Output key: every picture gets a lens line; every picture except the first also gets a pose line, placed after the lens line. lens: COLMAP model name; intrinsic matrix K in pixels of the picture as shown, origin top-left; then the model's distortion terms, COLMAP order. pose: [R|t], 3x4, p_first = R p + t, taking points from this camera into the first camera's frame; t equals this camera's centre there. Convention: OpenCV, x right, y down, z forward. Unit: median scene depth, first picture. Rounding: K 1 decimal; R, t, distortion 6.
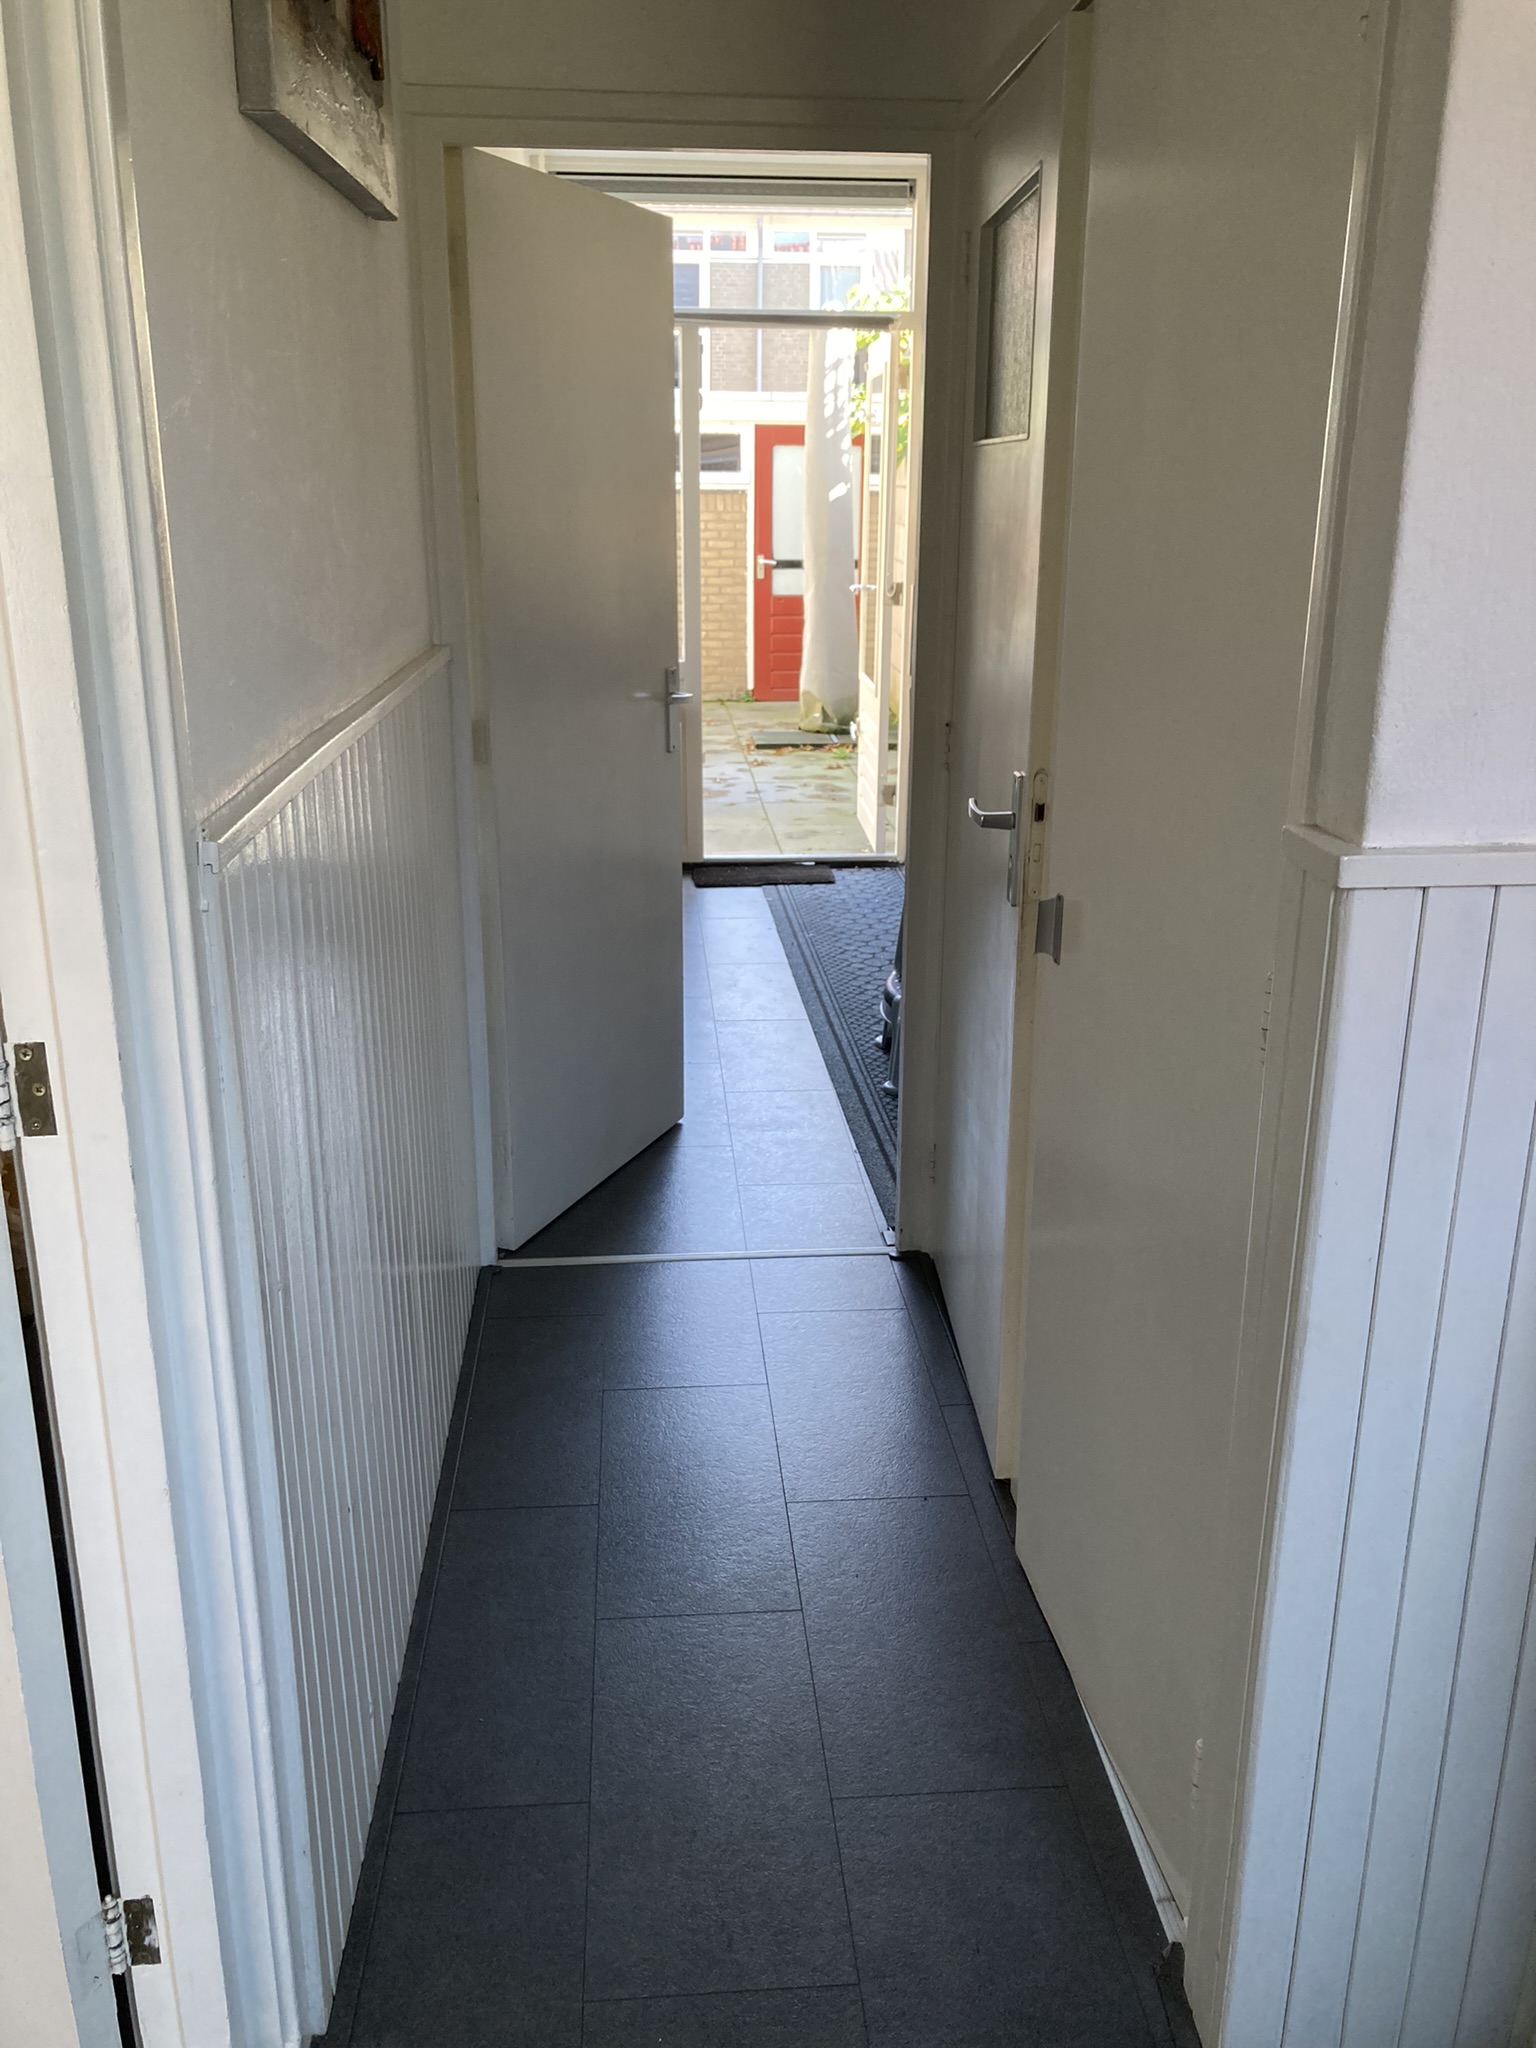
lens RADIAL K [[1675.4, 0, 769.6], [0, 1675.4, 1022.5], [0, 0, 1]] dist [-0.006867, 0.001535]
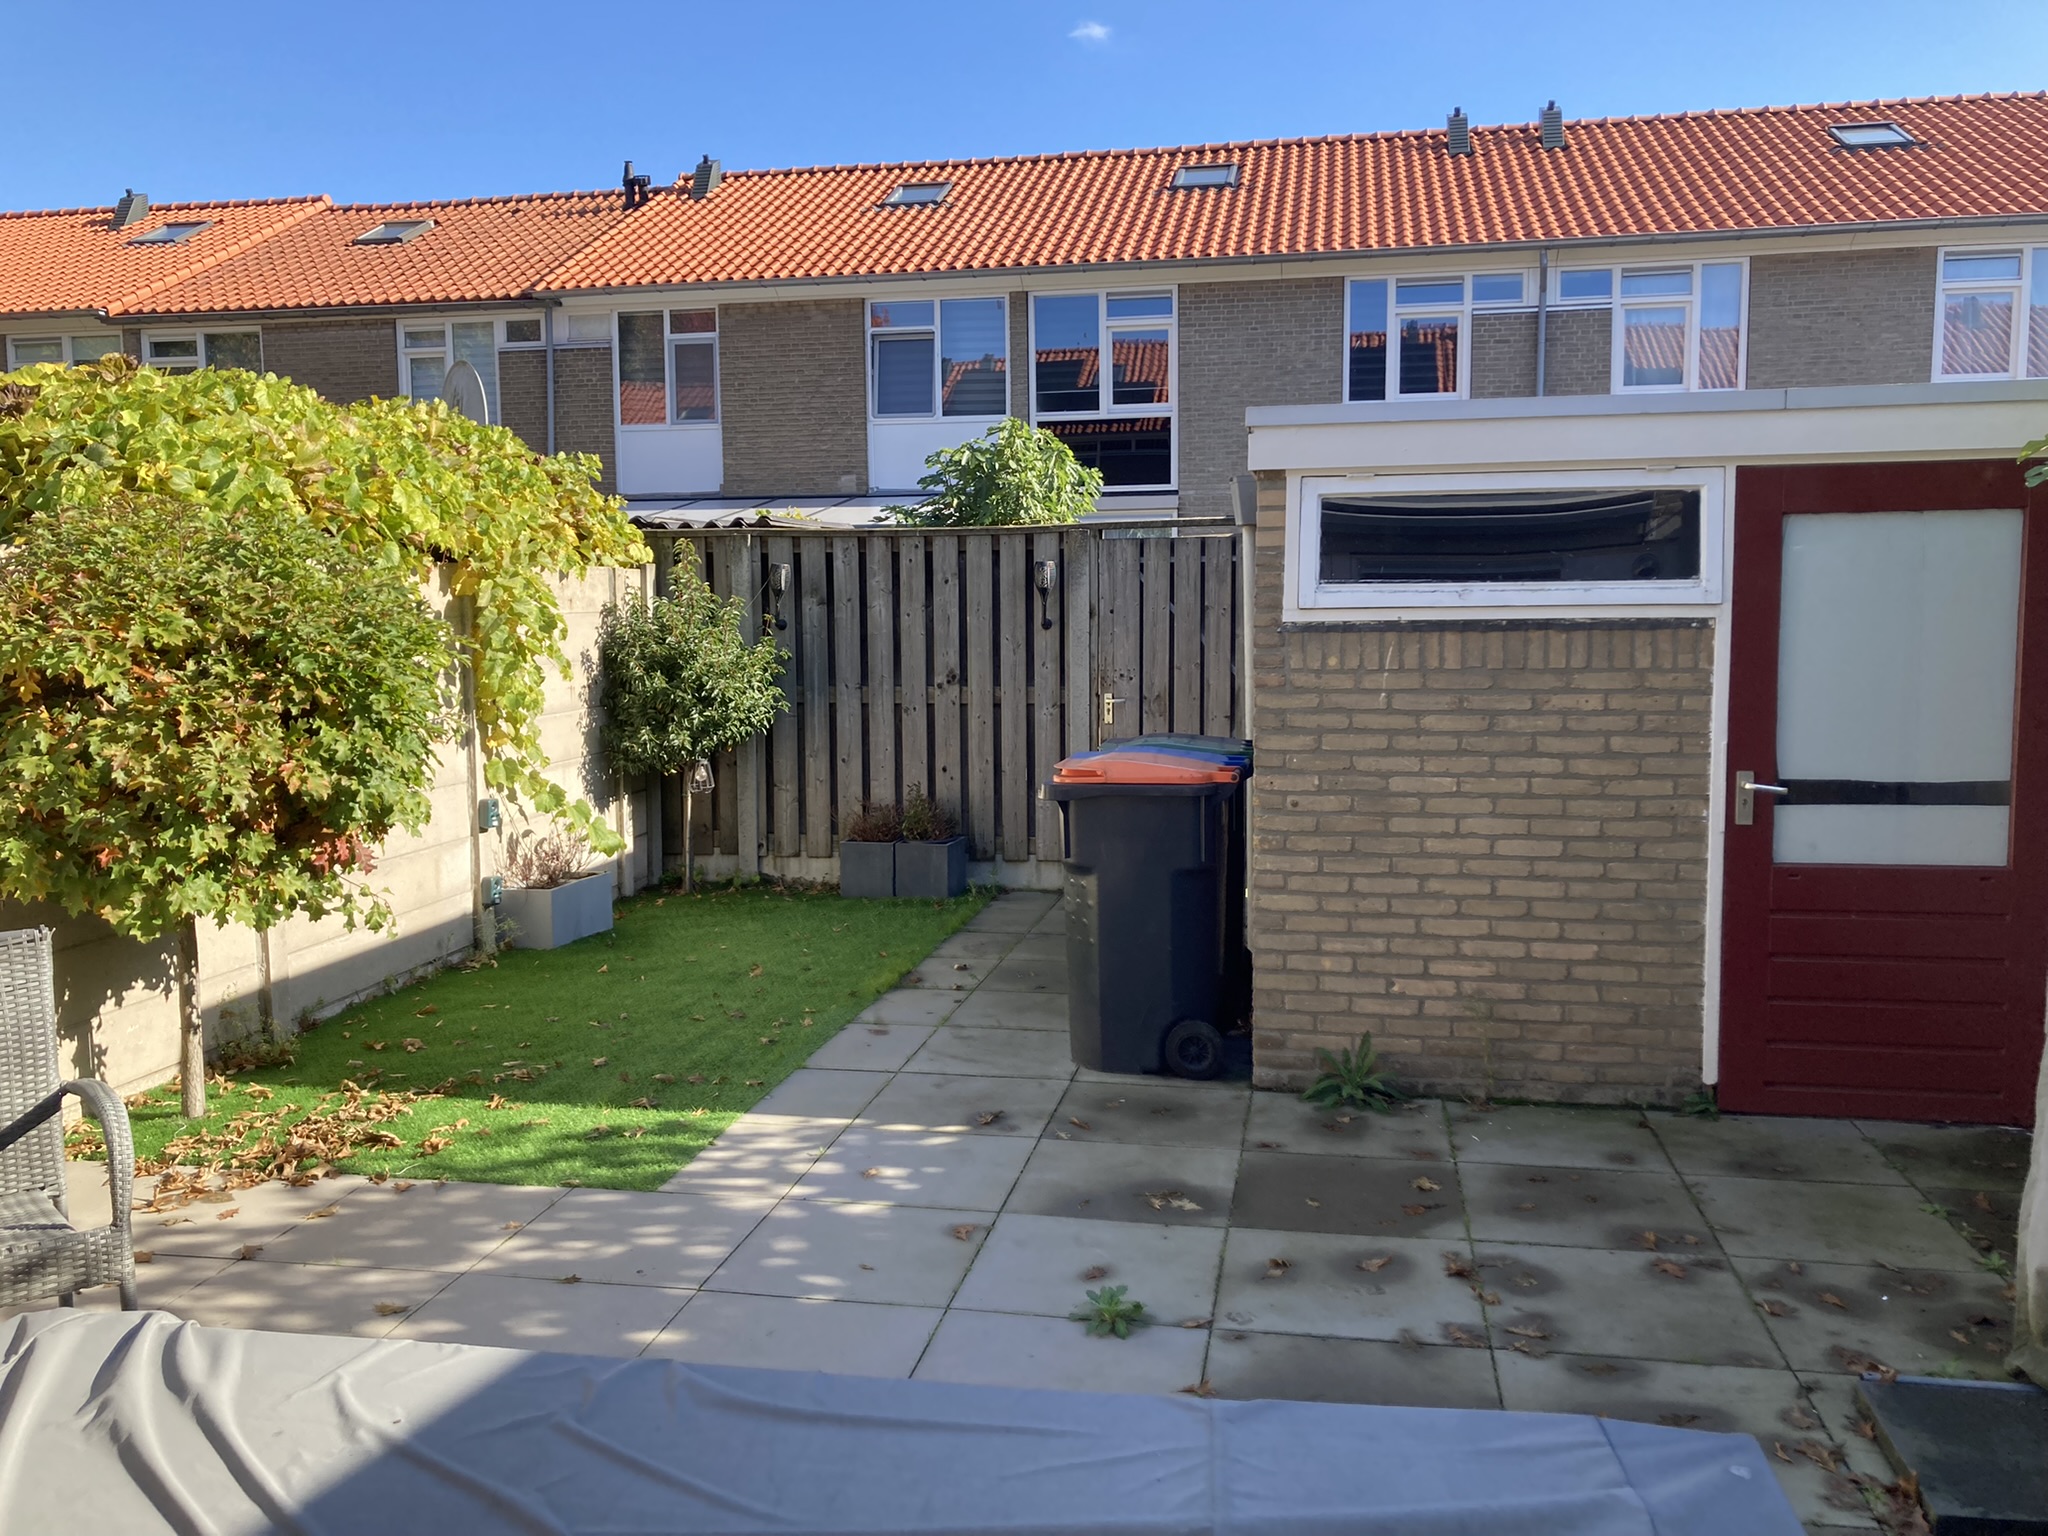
lens RADIAL K [[1675.4, 0, 1023.5], [0, 1675.4, 765.9], [0, 0, 1]] dist [-0.006867, 0.001535]
pose [[0.965669, 0.004481, -0.259736, -0.069165], [-0.058659, 0.977789, -0.201217, -0.186882], [0.253065, 0.209545, 0.944484, 0.566860]]
